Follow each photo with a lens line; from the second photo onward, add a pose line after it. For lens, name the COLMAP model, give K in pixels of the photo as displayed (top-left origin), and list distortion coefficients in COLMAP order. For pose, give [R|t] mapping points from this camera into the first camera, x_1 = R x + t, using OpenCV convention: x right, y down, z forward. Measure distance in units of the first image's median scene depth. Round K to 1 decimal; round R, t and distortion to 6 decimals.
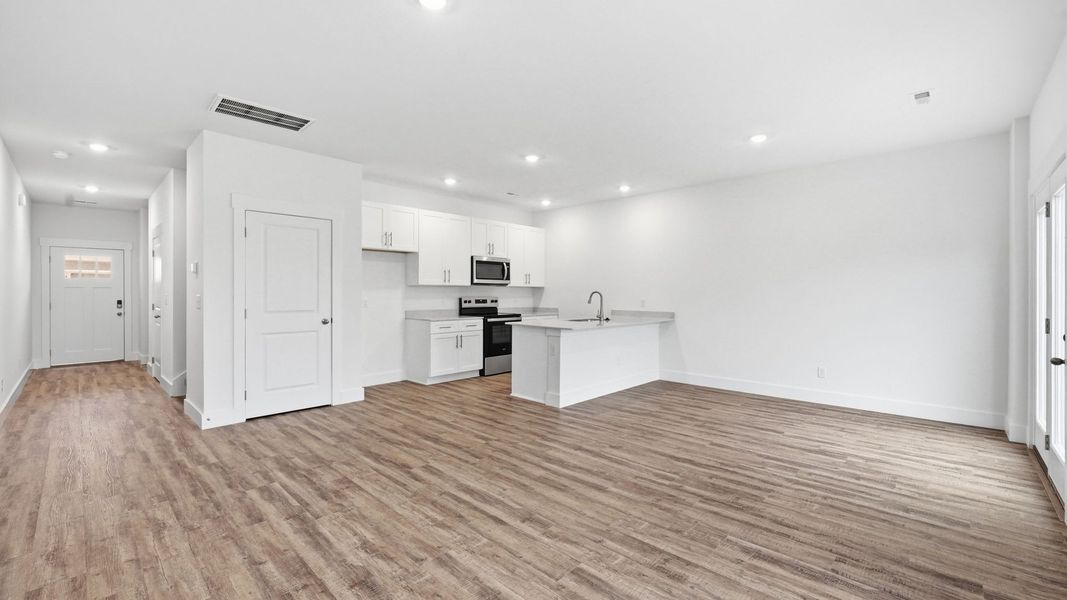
lens RADIAL K [[435.6, 0, 534.8], [0, 435.6, 297.2], [0, 0, 1]] dist [0.002137, 0.000213]
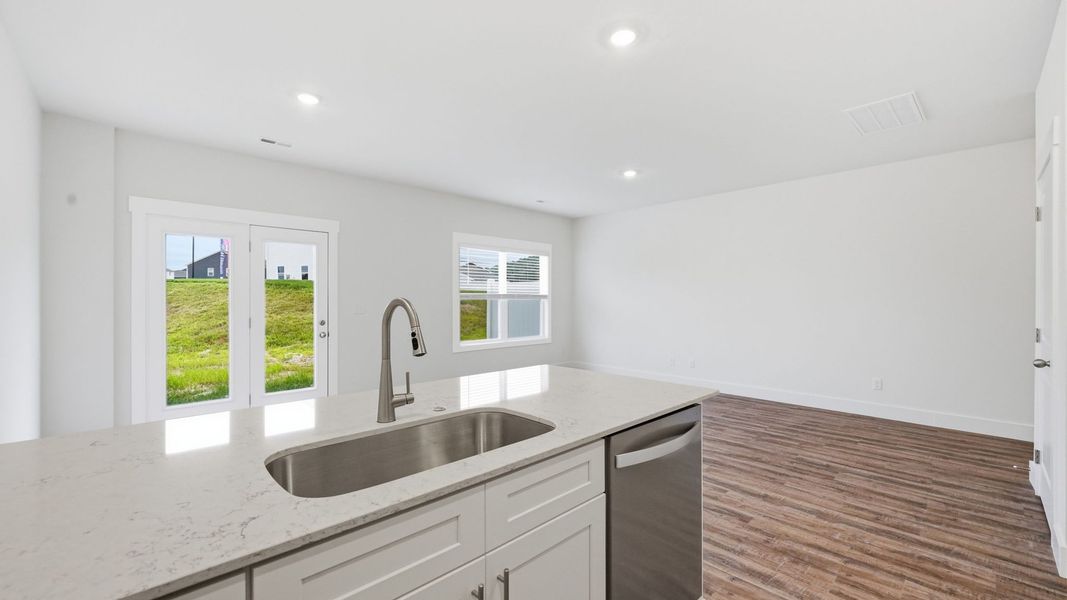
lens RADIAL K [[435.6, 0, 534.8], [0, 435.6, 297.2], [0, 0, 1]] dist [0.002137, 0.000213]
pose [[-0.998925, -0.001917, 0.046319, 0.072937], [-0.001676, 0.999985, 0.005244, -0.022229], [-0.046328, 0.005161, -0.998913, 1.516549]]
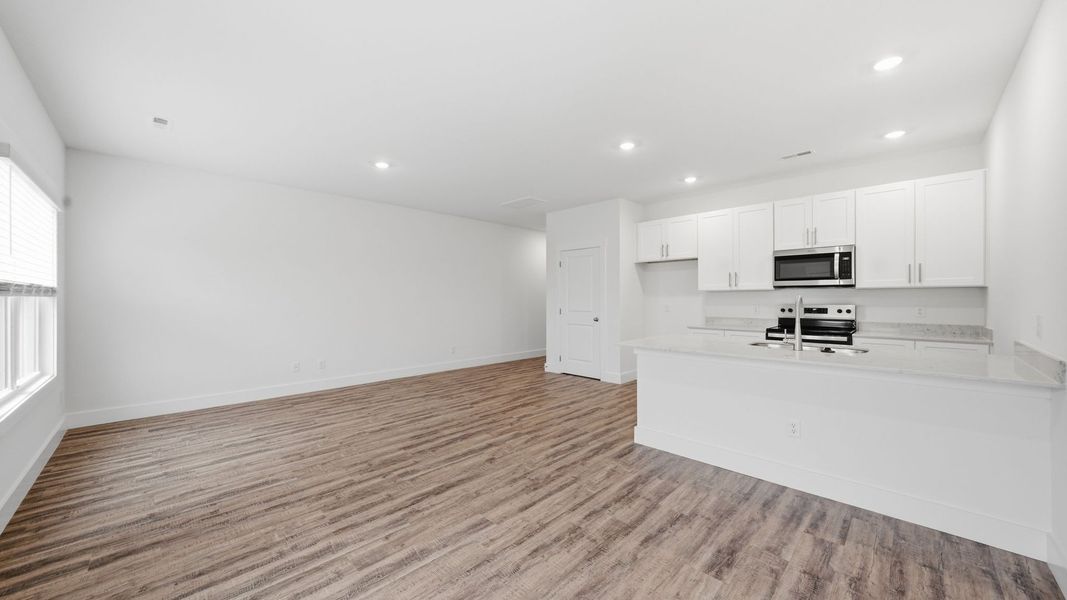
lens RADIAL K [[383.7, 0, 540.1], [0, 383.7, 299.6], [0, 0, 1]] dist [0.000575, 0.000098]
pose [[-0.012074, 0.000012, -0.999927, 0.766495], [-0.007186, 0.999974, 0.000099, -0.007492], [0.999901, 0.007187, -0.012074, 0.830550]]
